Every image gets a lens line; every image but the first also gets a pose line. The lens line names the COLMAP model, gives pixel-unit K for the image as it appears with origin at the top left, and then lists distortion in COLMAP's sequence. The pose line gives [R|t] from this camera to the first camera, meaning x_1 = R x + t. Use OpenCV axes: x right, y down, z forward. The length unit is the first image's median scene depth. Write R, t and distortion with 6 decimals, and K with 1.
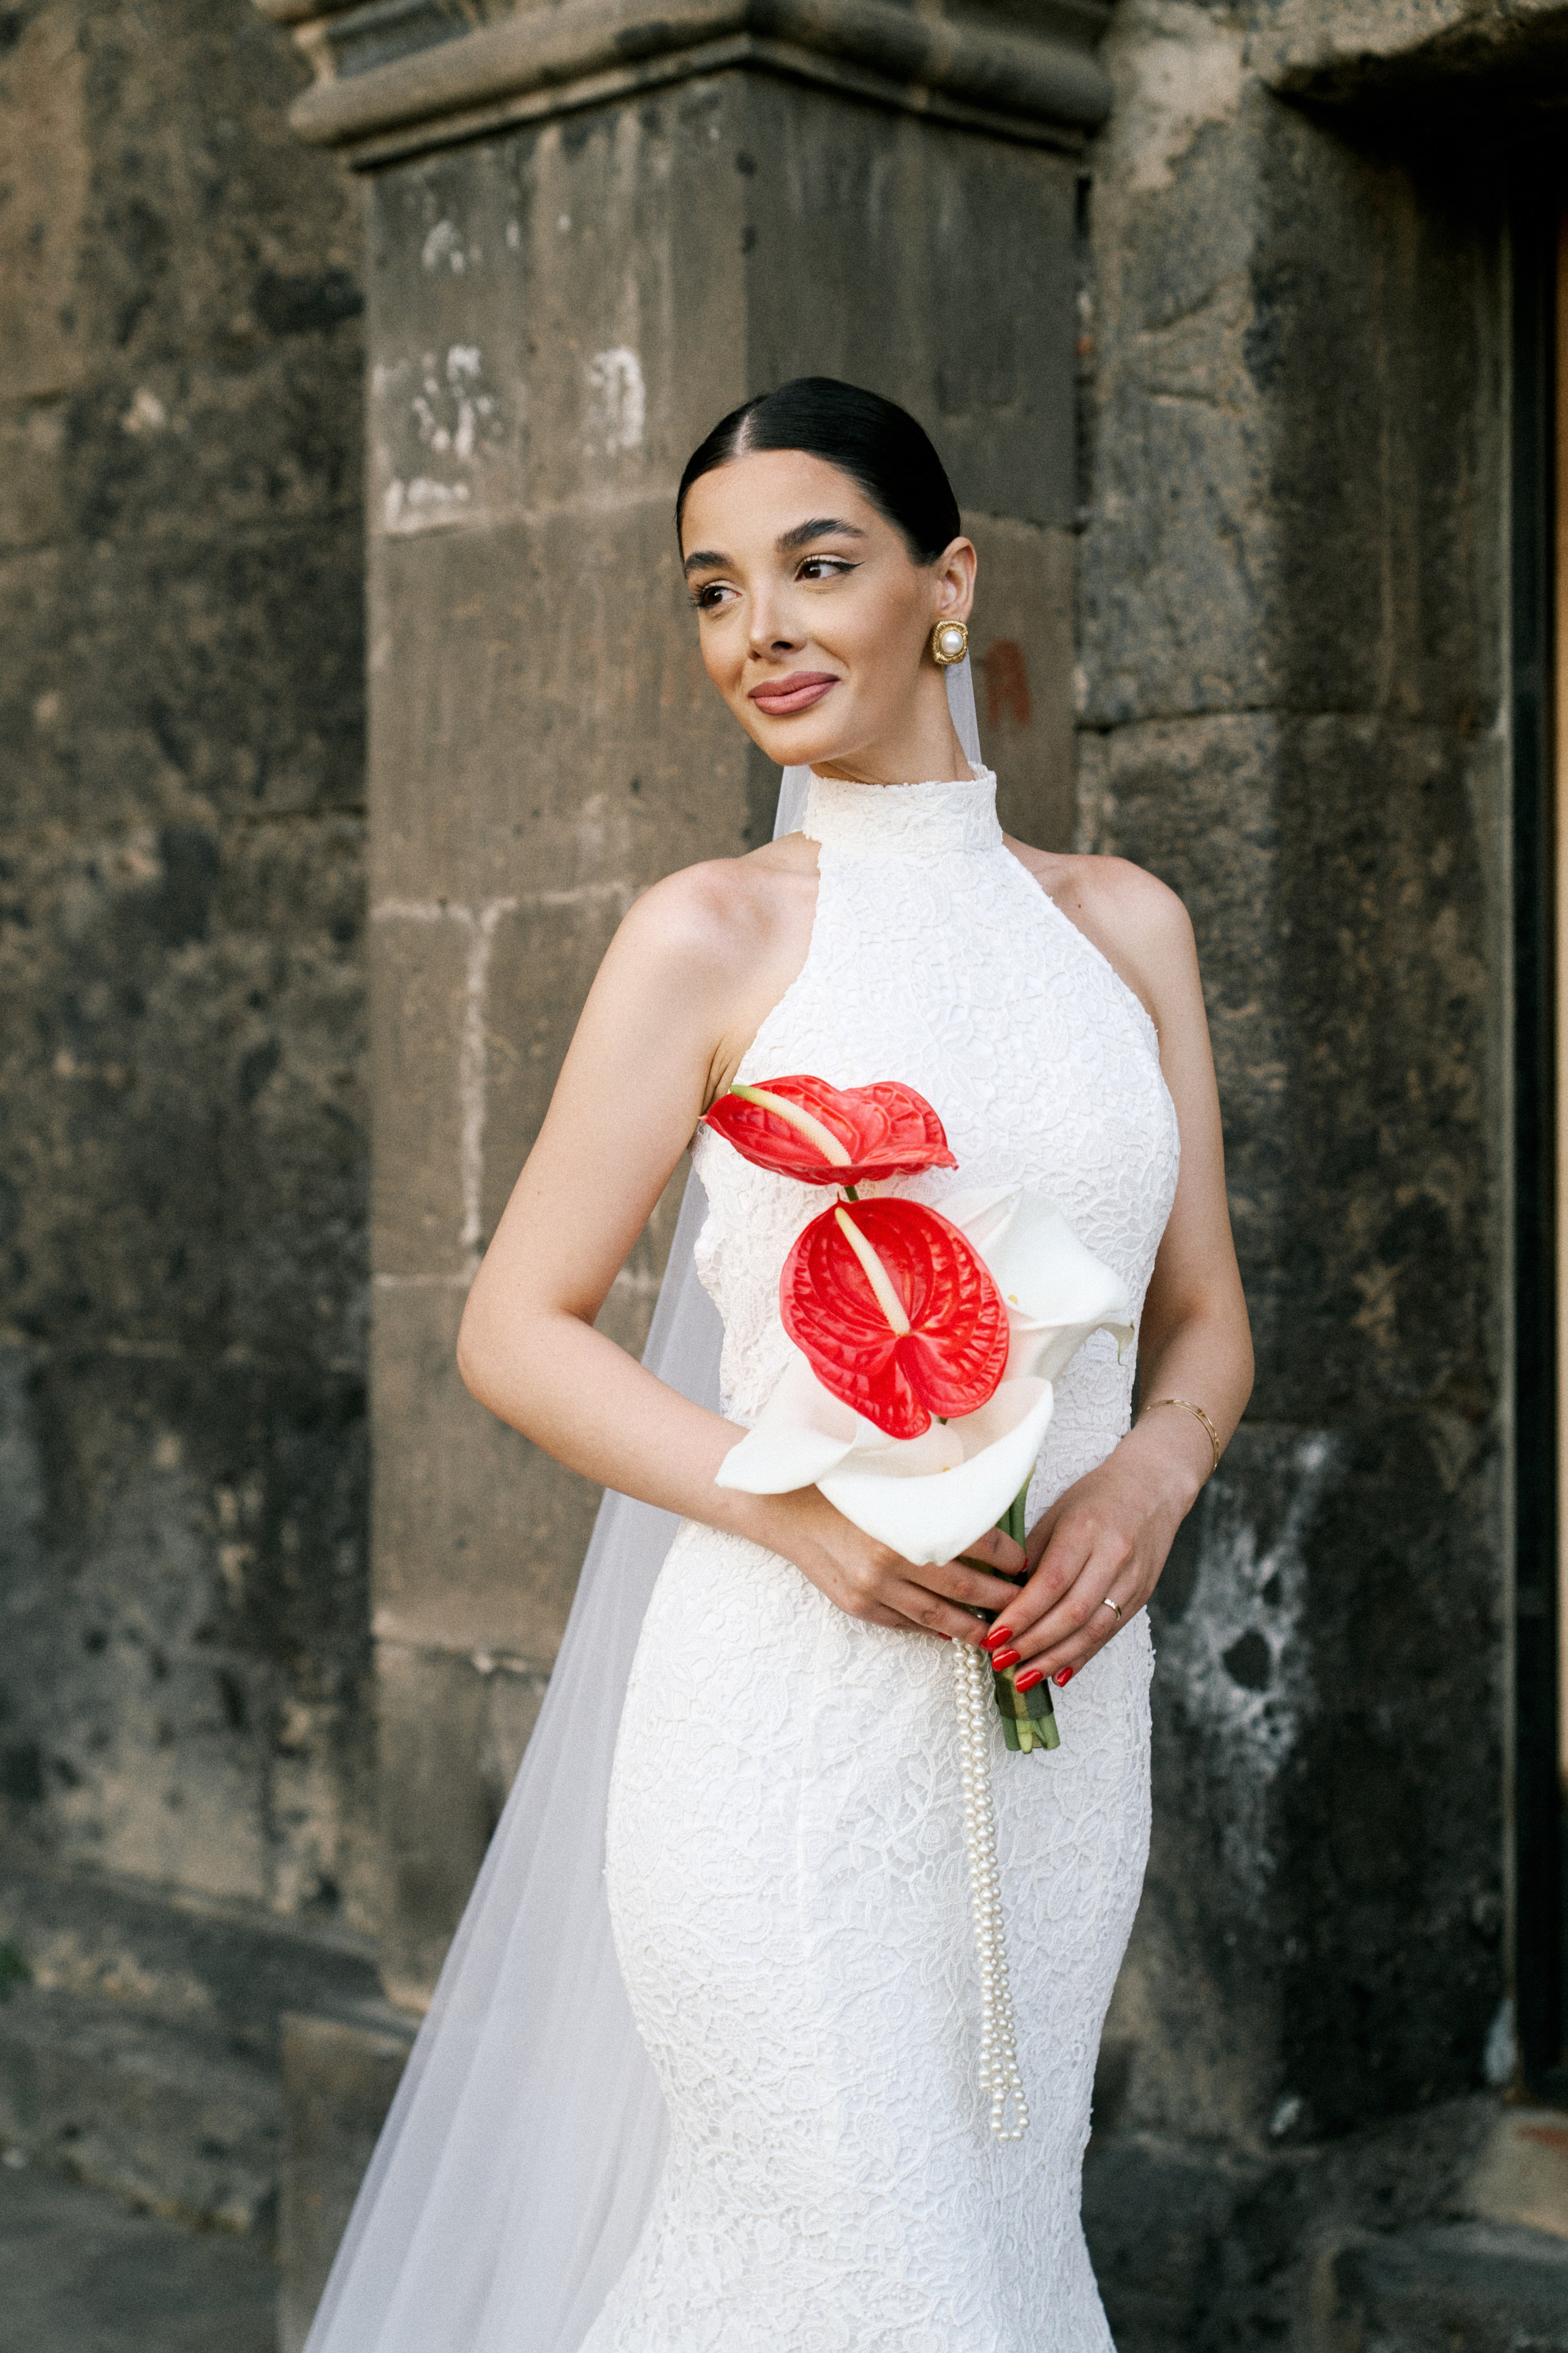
lens RADIAL K [[3765.3, 0, 782.7], [0, 3765.3, 1180.5], [0, 0, 1]] dist [-0.011631, 0.000000]
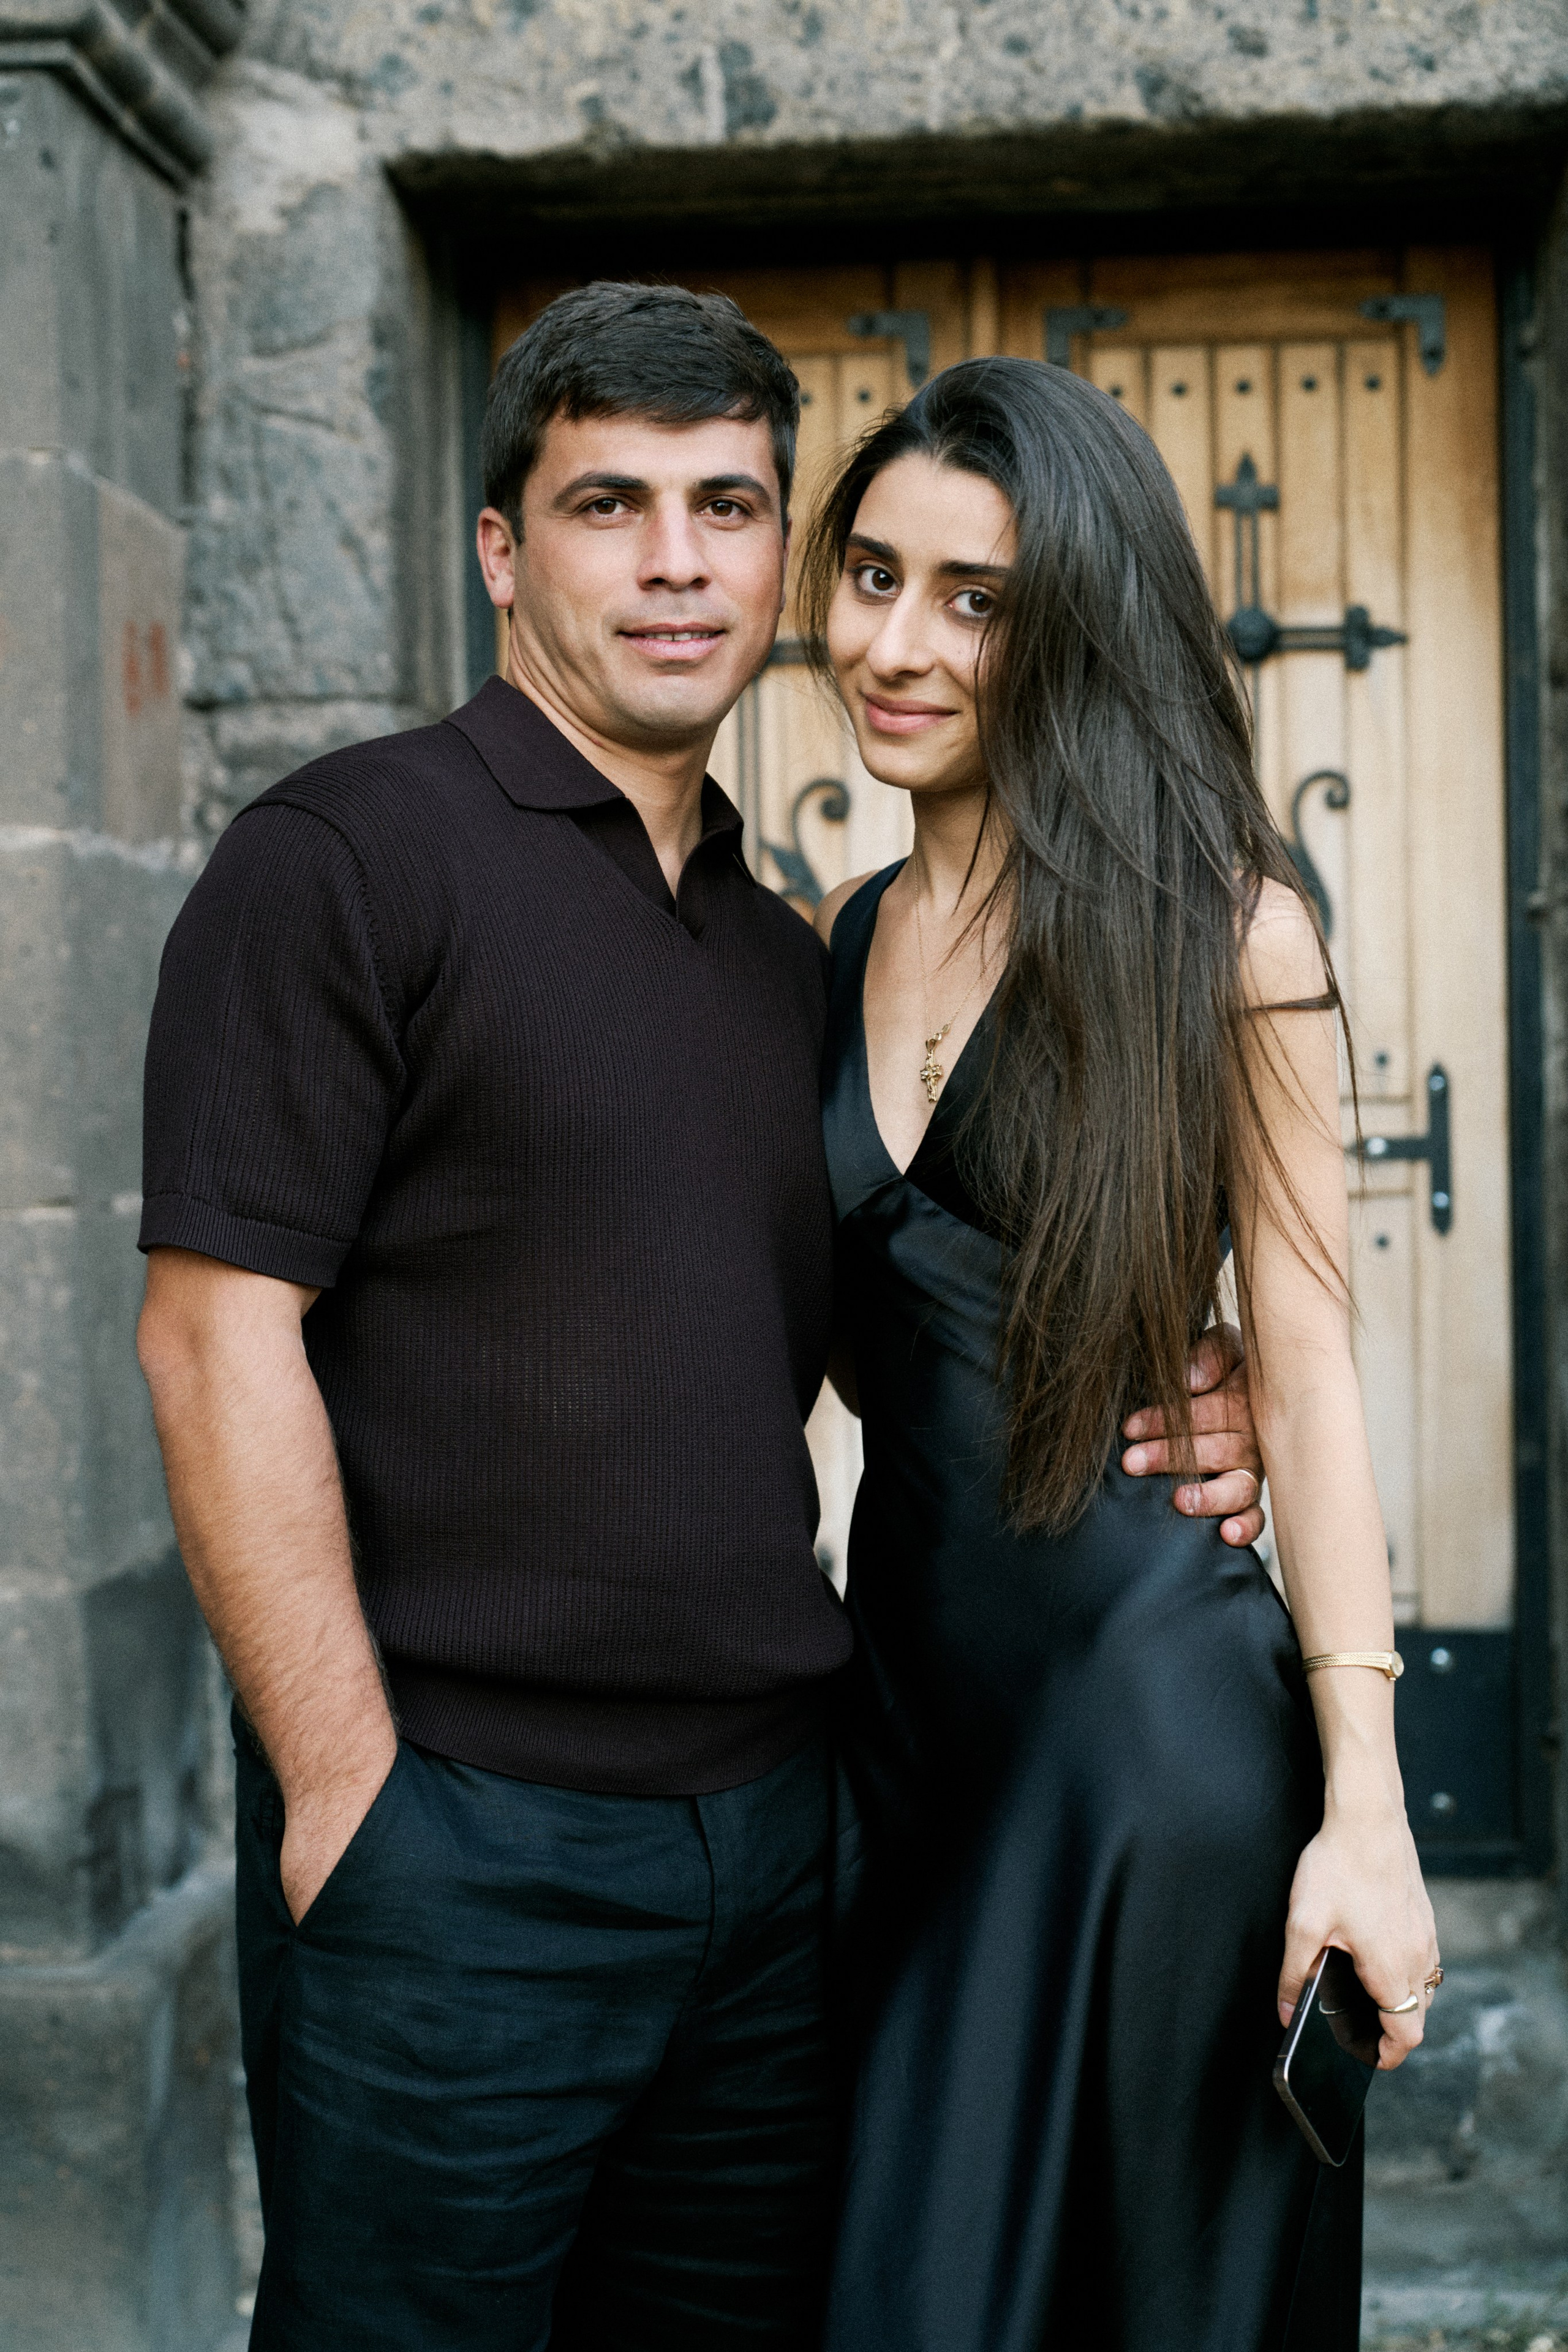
lens RADIAL K [[3441.7, 0, 780.7], [0, 3441.7, 1173.3], [0, 0, 1]] dist [-0.006772, 0.000000]
pose [[0.757394, -0.024106, 0.652513, -0.470684], [0.017523, 0.999709, 0.016594, 0.005054], [-0.652722, -0.001134, 0.757596, 0.115475]]
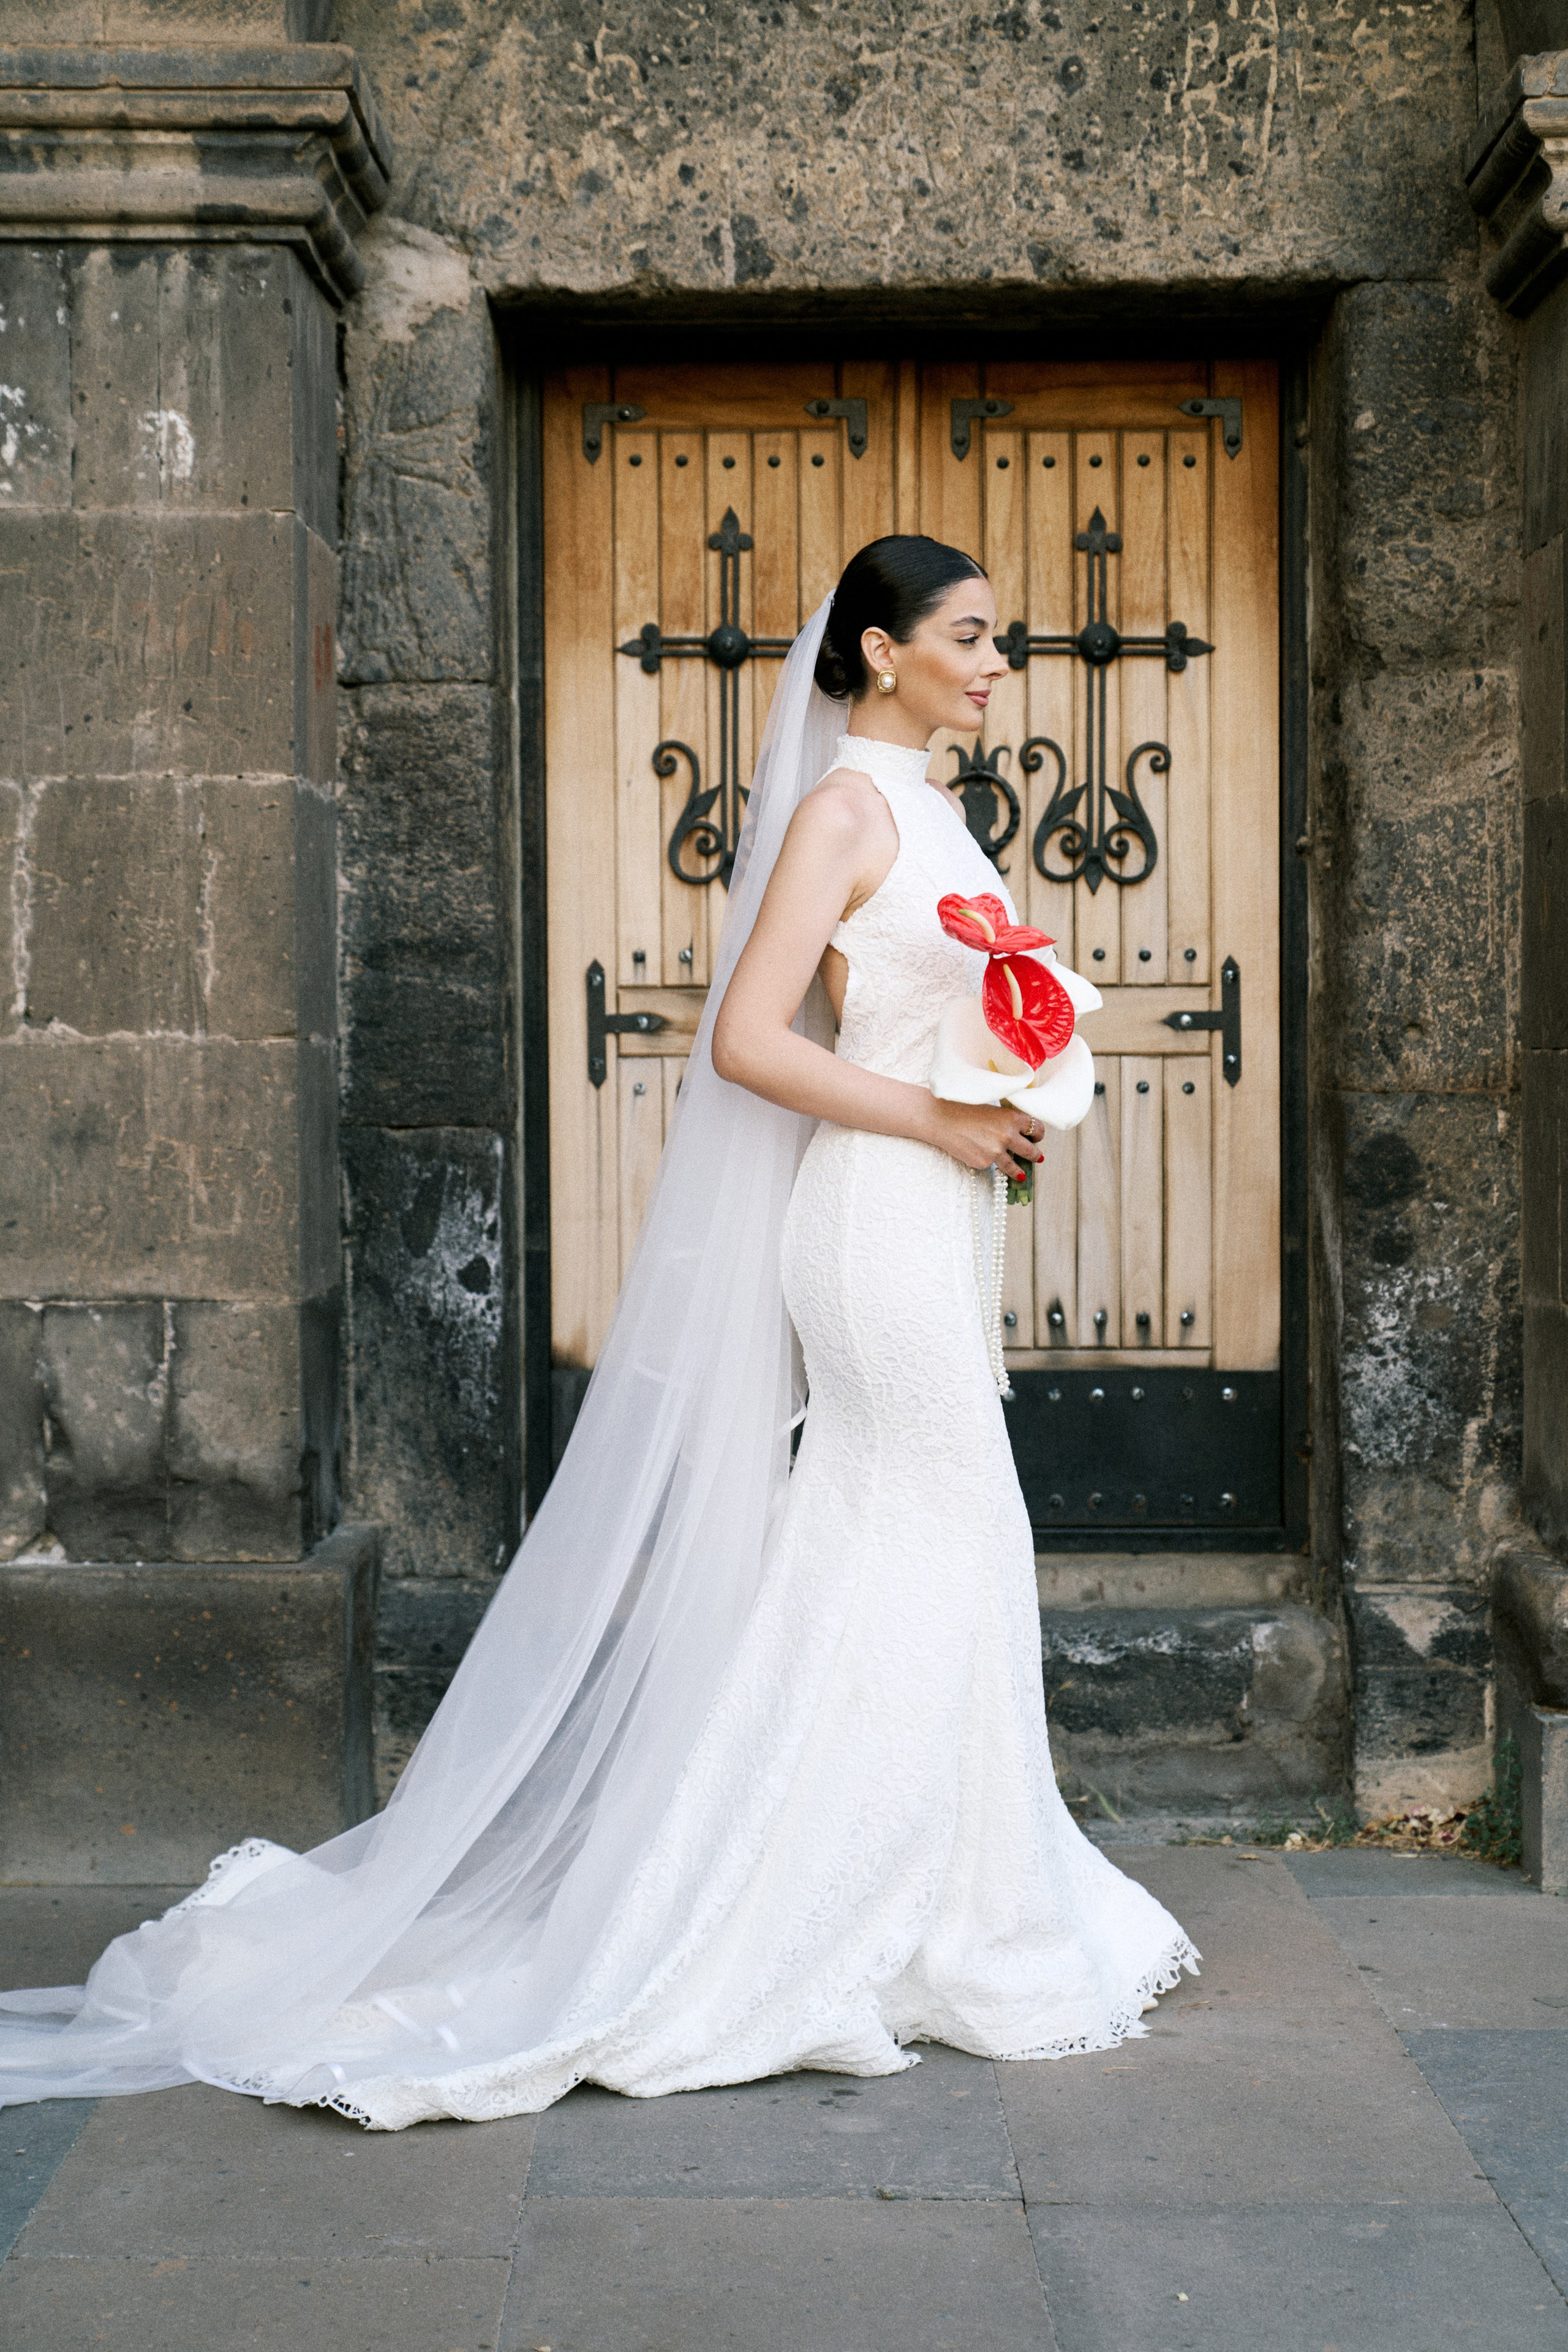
lens RADIAL K [[3695.0, 0, 780.7], [0, 3695.0, 1178.9], [0, 0, 1]] dist [-0.006485, 0.000000]
pose [[0.705407, -0.025456, 0.708345, -0.896408], [0.006243, 0.999539, 0.029703, 0.040206], [-0.708775, -0.016530, 0.705241, -0.203362]]
